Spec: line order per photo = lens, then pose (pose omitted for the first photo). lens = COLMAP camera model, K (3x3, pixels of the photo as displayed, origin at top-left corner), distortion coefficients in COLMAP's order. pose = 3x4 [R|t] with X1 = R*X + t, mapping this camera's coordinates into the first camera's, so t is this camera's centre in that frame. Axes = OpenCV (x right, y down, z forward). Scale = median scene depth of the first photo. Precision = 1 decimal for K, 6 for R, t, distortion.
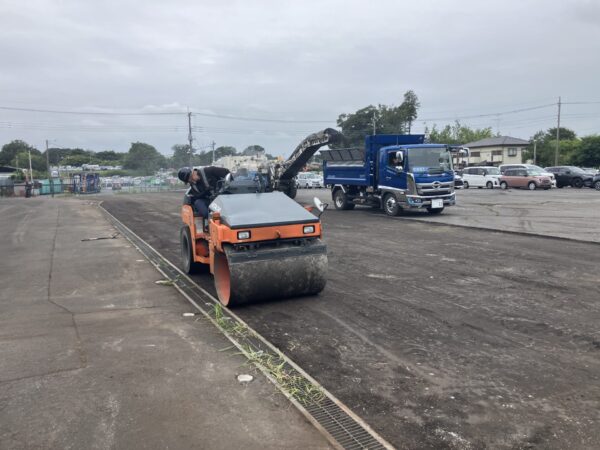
lens RADIAL K [[497.3, 0, 299.9], [0, 497.3, 225.1], [0, 0, 1]] dist [0.023665, -0.016902]
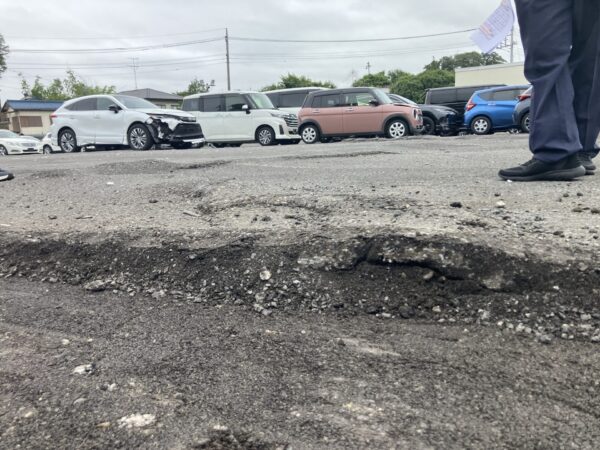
lens RADIAL K [[497.3, 0, 300.3], [0, 497.3, 225.1], [0, 0, 1]] dist [0.023665, -0.016902]
pose [[0.732951, -0.140073, 0.665704, 0.115472], [0.105799, 0.990136, 0.091851, -0.041422], [-0.672004, 0.003108, 0.740541, 0.678809]]
